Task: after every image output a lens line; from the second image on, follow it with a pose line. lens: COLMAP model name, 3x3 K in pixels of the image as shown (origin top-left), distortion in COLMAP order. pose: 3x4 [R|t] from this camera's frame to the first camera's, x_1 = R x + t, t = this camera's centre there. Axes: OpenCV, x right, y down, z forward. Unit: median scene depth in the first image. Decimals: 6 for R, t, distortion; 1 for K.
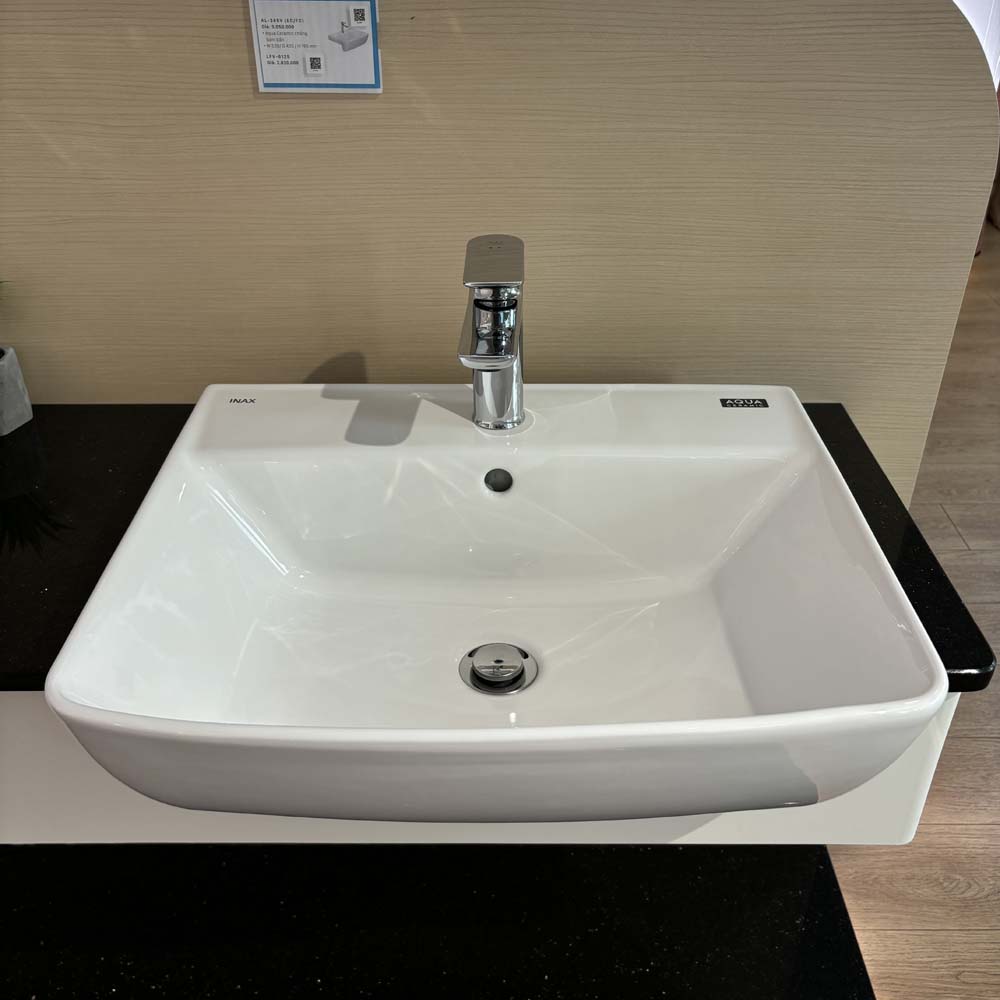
lens RADIAL K [[1007.9, 0, 487.1], [0, 1007.9, 498.0], [0, 0, 1]] dist [-0.000667, 0.049344]
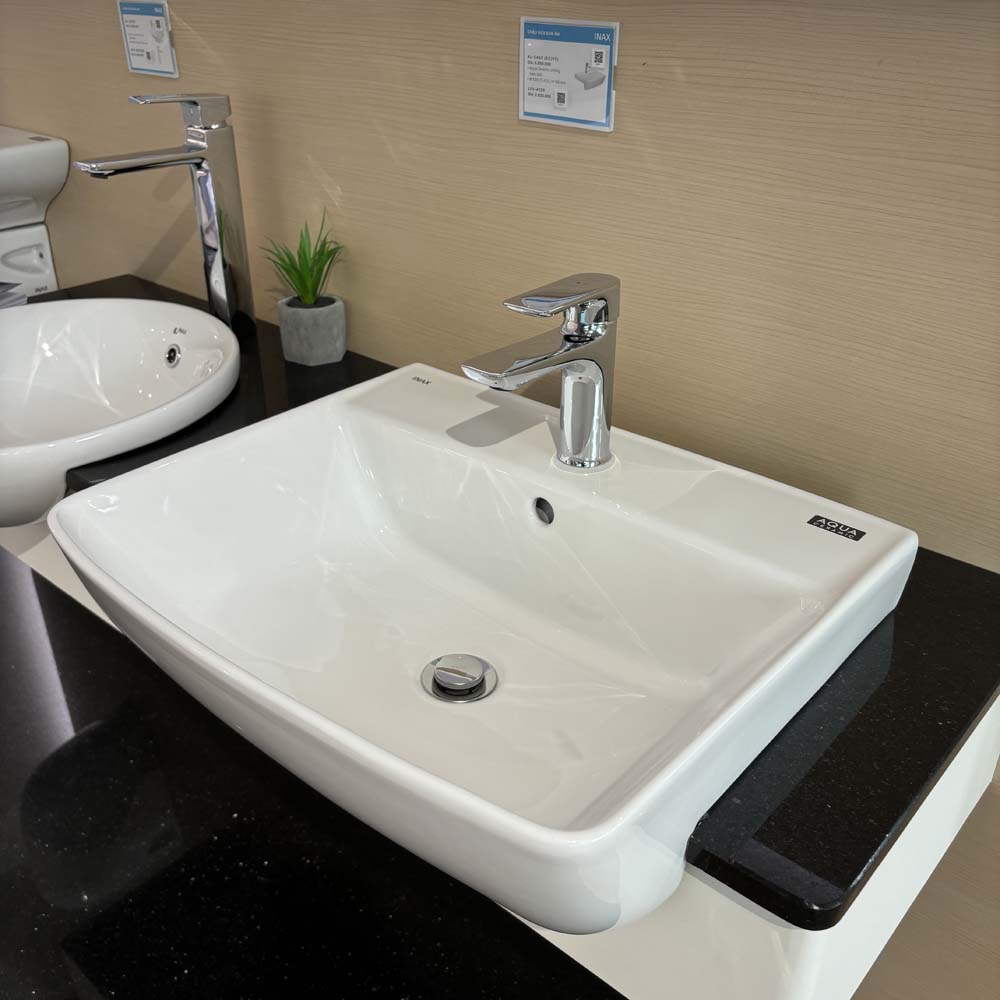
lens RADIAL K [[1007.9, 0, 487.1], [0, 1007.9, 498.0], [0, 0, 1]] dist [-0.000667, 0.049344]
pose [[0.758531, 0.318518, -0.568487, 0.520928], [-0.351730, 0.934526, 0.054294, -0.061665], [0.548559, 0.158770, 0.820899, 0.138635]]
